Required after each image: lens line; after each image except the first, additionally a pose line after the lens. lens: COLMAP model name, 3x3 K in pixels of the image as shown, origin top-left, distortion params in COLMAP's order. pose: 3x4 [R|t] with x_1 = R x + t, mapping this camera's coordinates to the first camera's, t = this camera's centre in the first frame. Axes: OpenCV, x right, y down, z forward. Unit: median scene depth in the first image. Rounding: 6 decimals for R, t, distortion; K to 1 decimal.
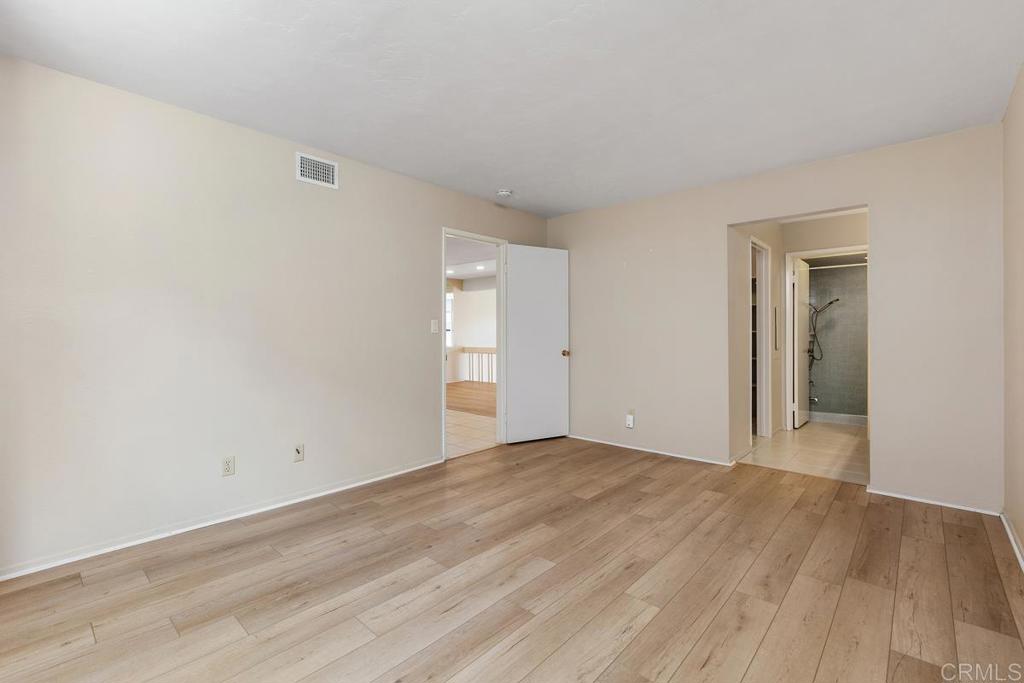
lens RADIAL K [[453.3, 0, 508.1], [0, 453.3, 336.5], [0, 0, 1]] dist [0.000270, -0.000871]
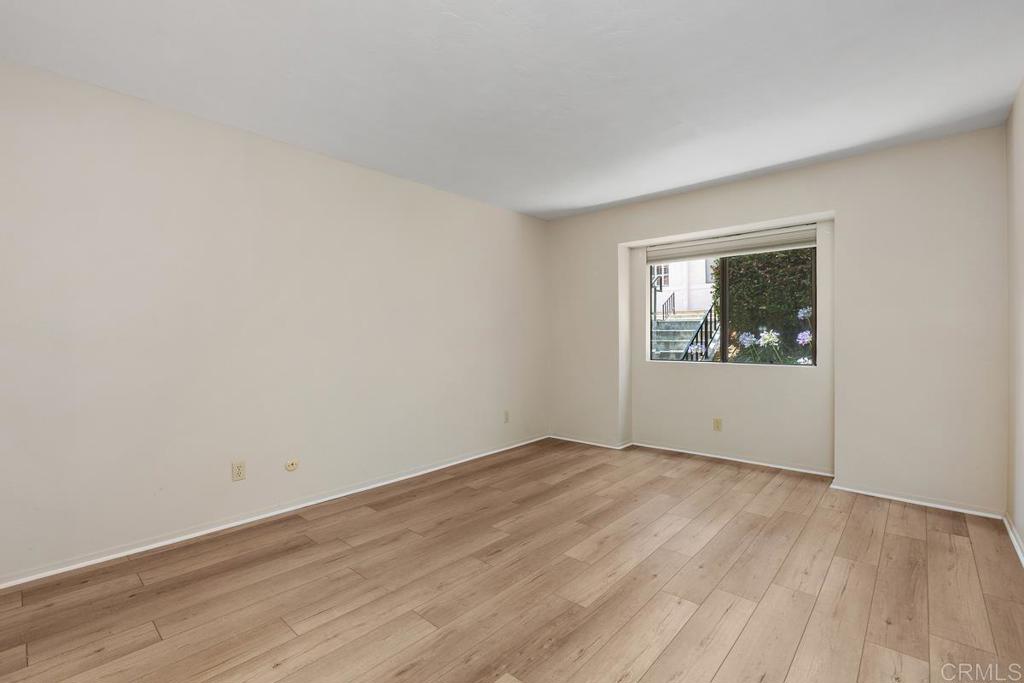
lens RADIAL K [[453.3, 0, 517.9], [0, 453.3, 338.1], [0, 0, 1]] dist [0.000270, -0.000871]
pose [[-0.999736, 0.006351, -0.022092, 0.201512], [0.006118, 0.999925, 0.010579, -0.013253], [0.022158, 0.010441, -0.999700, 1.772730]]
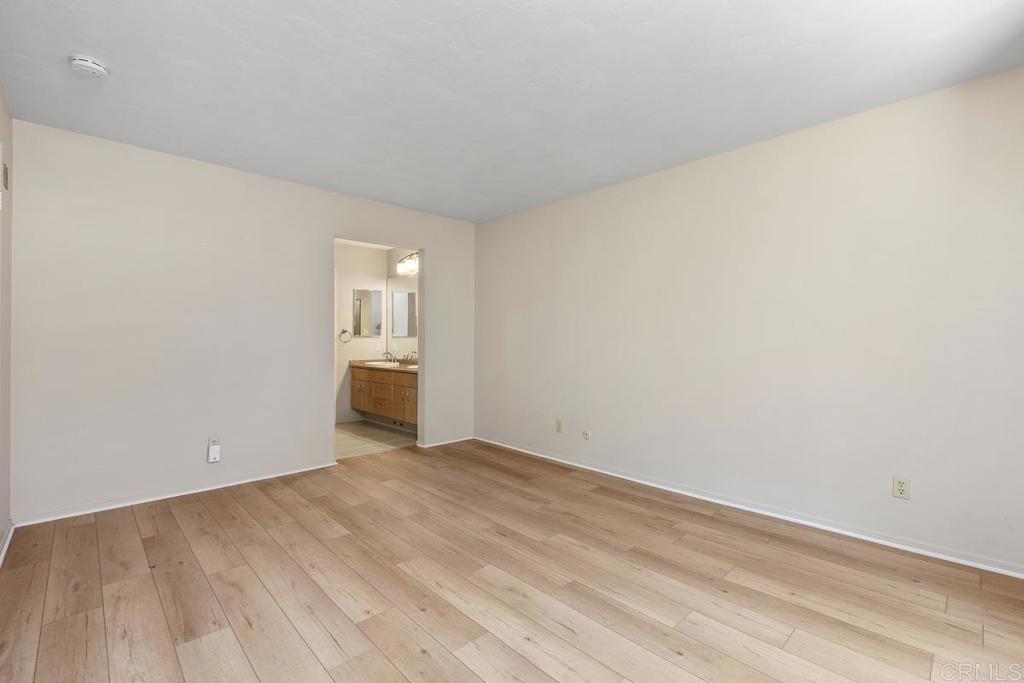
lens RADIAL K [[453.3, 0, 515.5], [0, 453.3, 339.4], [0, 0, 1]] dist [0.000270, -0.000871]
pose [[0.057385, -0.001367, 0.998351, -0.786194], [0.005515, 0.999984, 0.001053, -0.005932], [-0.998337, 0.005445, 0.057392, 0.761795]]
